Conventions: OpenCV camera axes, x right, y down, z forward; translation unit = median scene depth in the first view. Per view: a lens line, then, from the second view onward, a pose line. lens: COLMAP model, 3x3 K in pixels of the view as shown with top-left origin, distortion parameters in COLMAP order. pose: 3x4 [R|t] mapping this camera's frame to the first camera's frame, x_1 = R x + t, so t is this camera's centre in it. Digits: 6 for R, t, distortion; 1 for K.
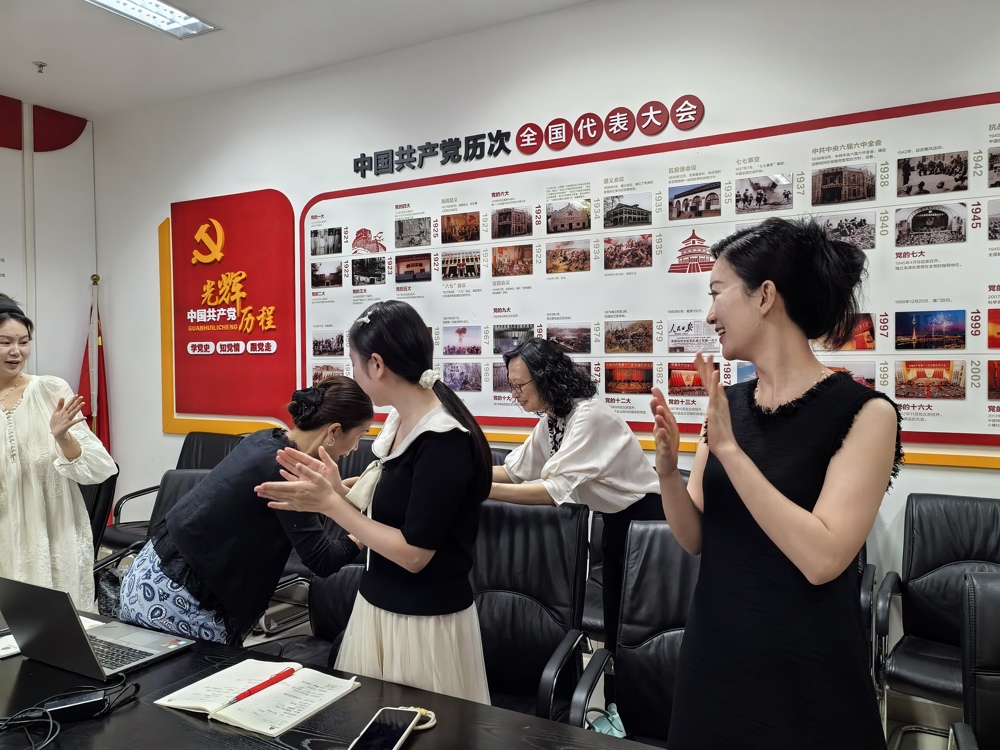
lens RADIAL K [[785.6, 0, 501.4], [0, 785.6, 371.2], [0, 0, 1]] dist [0.009390, 0.001000]
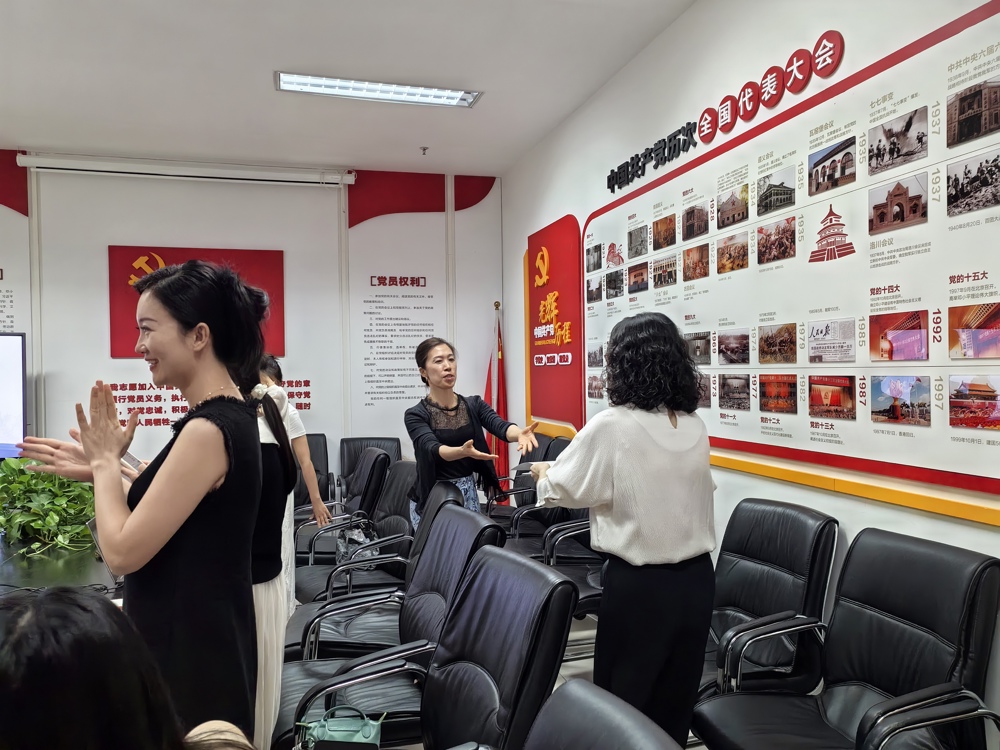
lens RADIAL K [[785.6, 0, 501.3], [0, 785.6, 378.7], [0, 0, 1]] dist [0.009390, 0.001000]
pose [[0.693502, -0.000339, -0.720455, 0.538797], [0.009603, 0.999915, 0.008773, -0.016598], [0.720391, -0.013003, 0.693446, 0.208596]]
